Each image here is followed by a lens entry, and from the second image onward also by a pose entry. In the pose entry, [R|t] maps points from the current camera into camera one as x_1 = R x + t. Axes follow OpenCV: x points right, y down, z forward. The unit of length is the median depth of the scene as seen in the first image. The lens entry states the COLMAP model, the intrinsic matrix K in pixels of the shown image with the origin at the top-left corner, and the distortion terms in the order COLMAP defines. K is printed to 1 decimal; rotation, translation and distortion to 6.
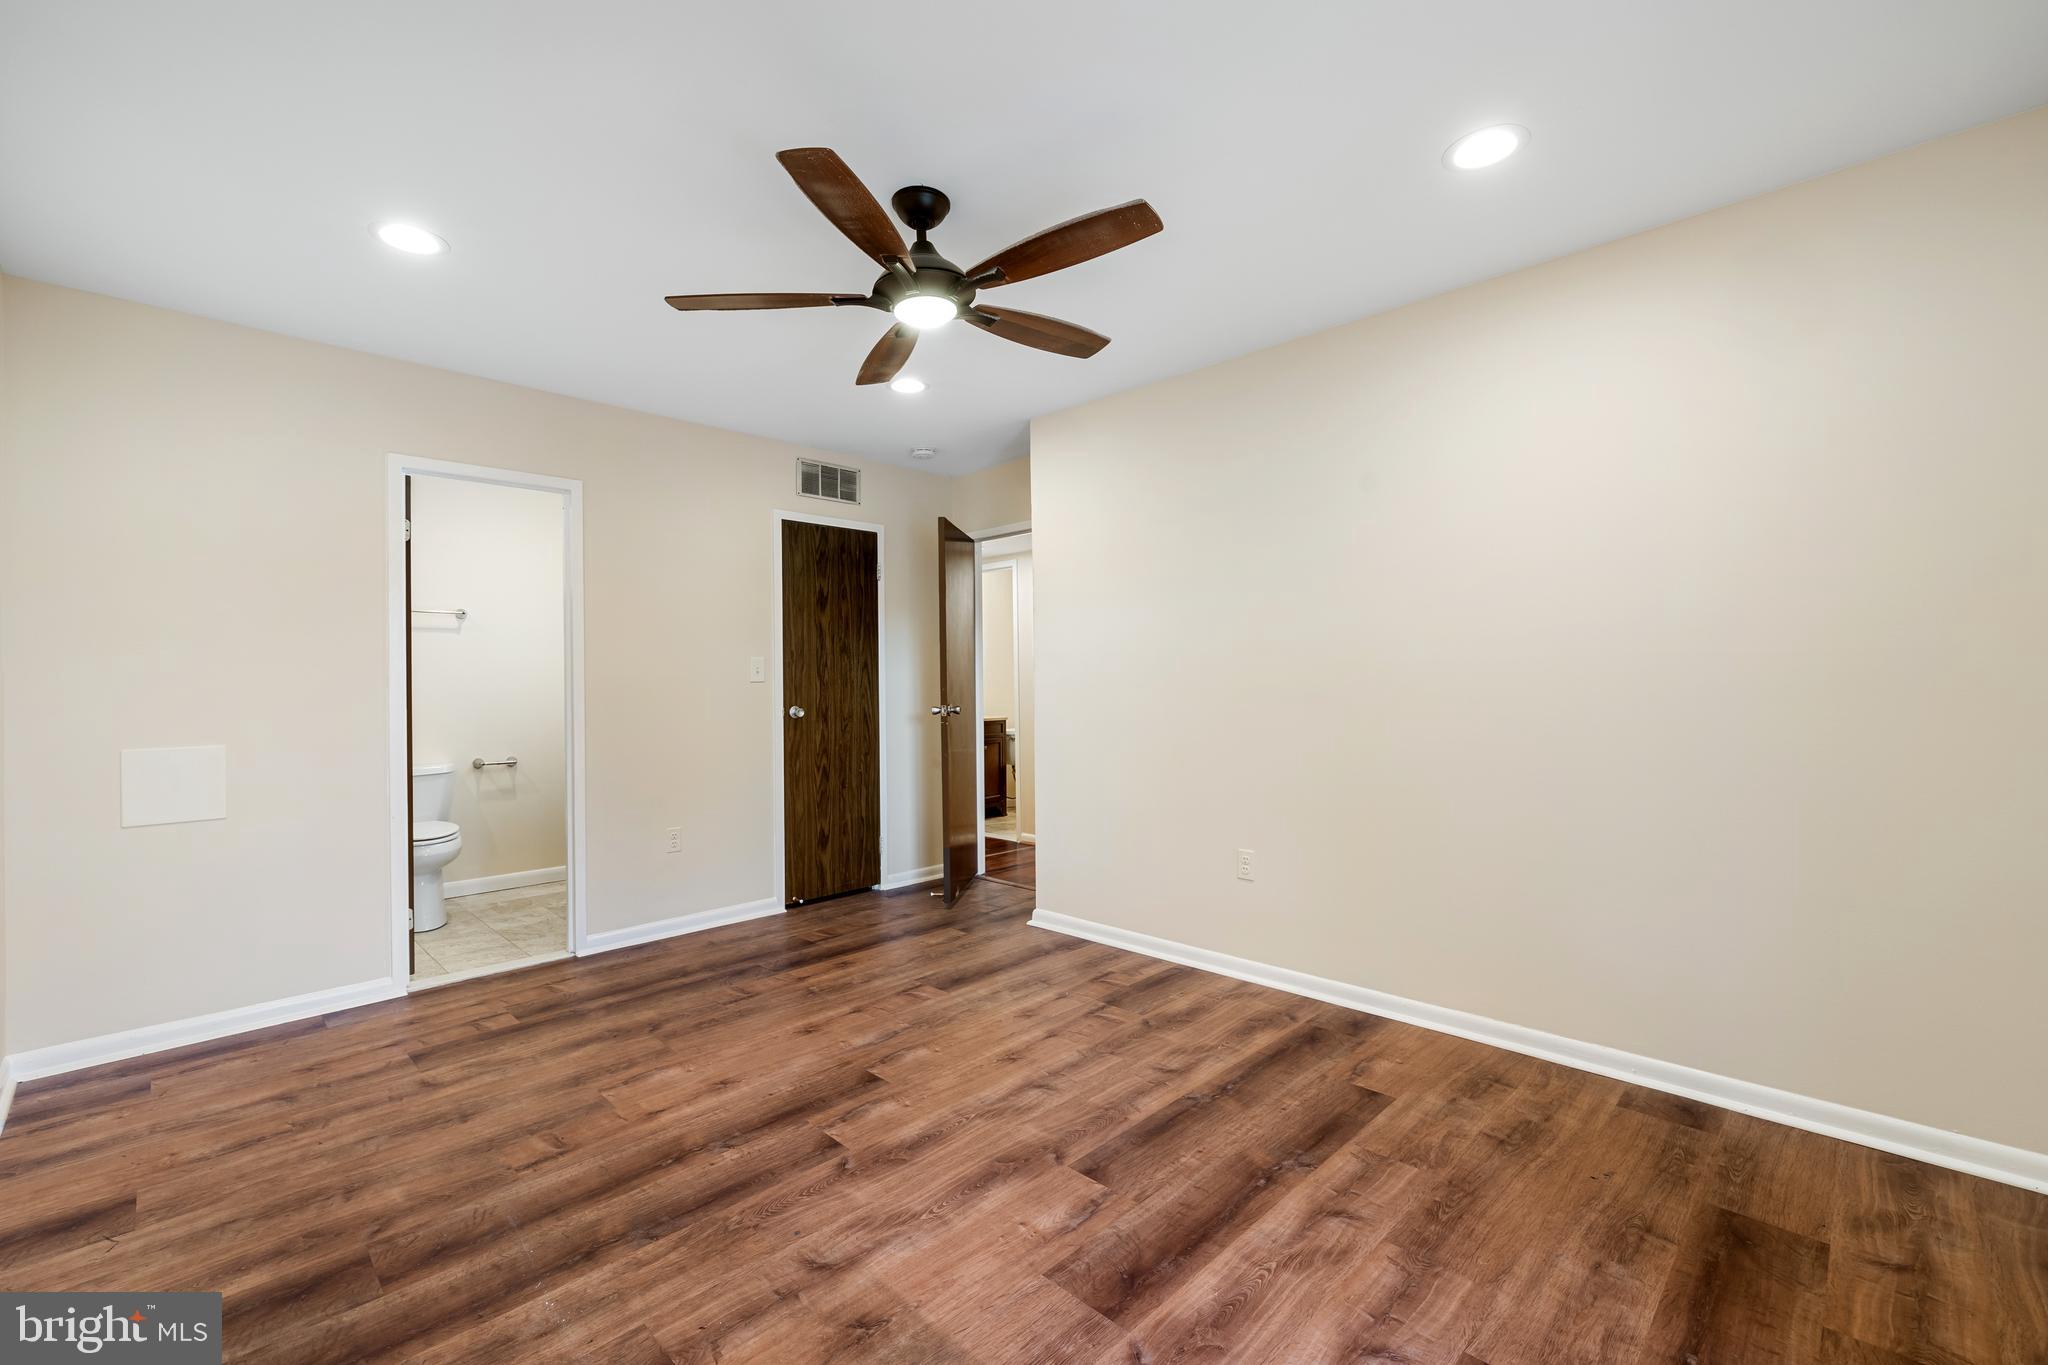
lens RADIAL K [[871.0, 0, 1034.5], [0, 871.0, 688.3], [0, 0, 1]] dist [-0.001212, 0.000646]
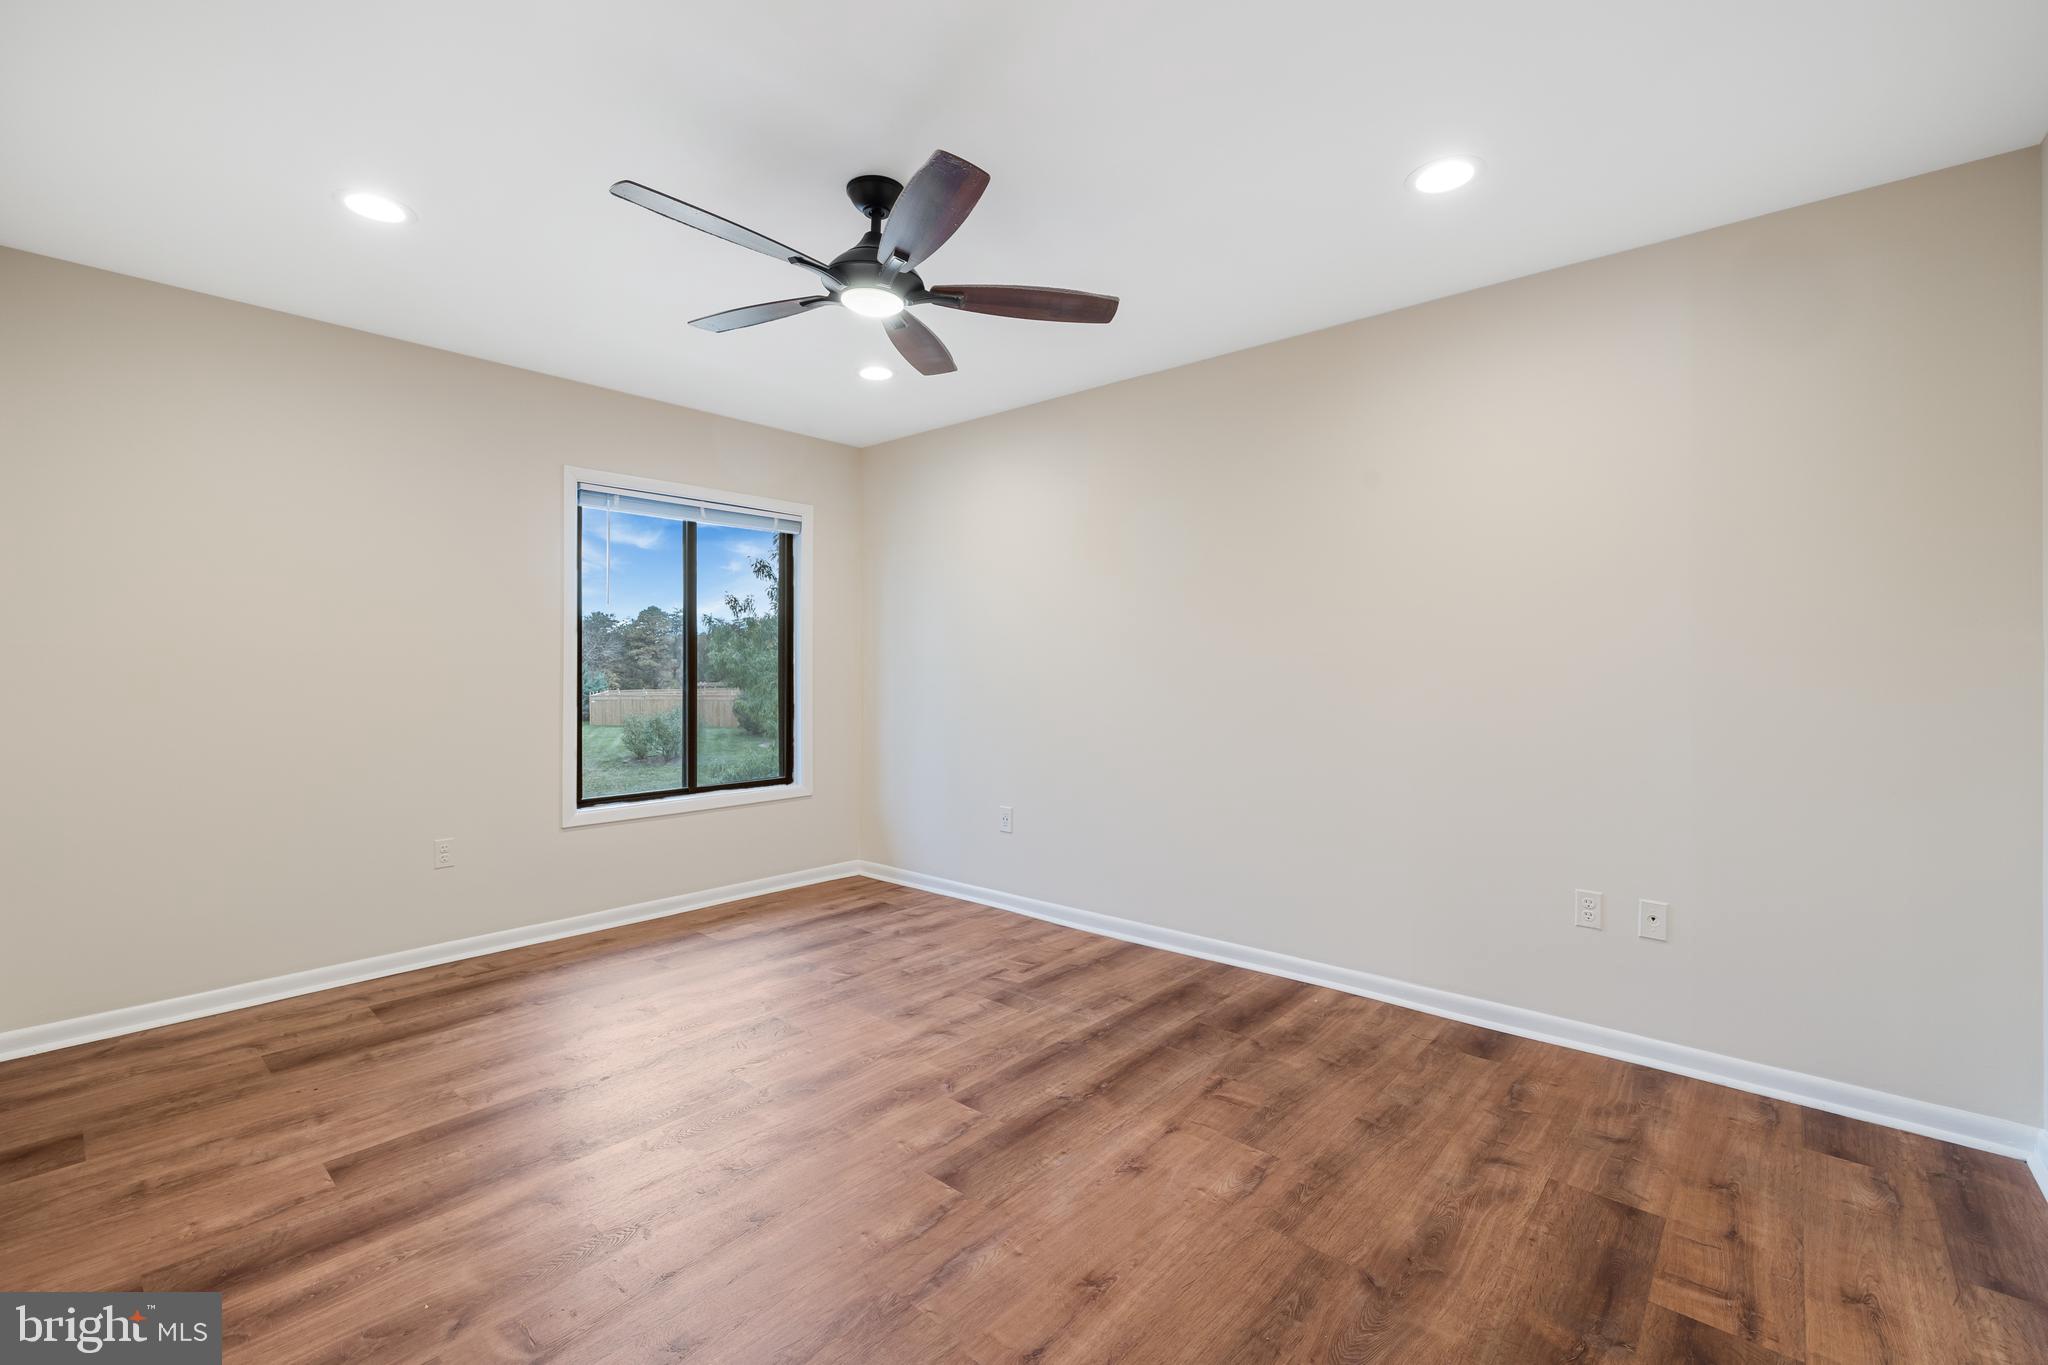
lens RADIAL K [[871.0, 0, 1021.5], [0, 871.0, 677.0], [0, 0, 1]] dist [-0.001212, 0.000646]
pose [[-0.998650, 0.009610, -0.051038, -0.236814], [0.008810, 0.999835, 0.015880, -0.013137], [0.051182, 0.015409, -0.998570, 1.954948]]
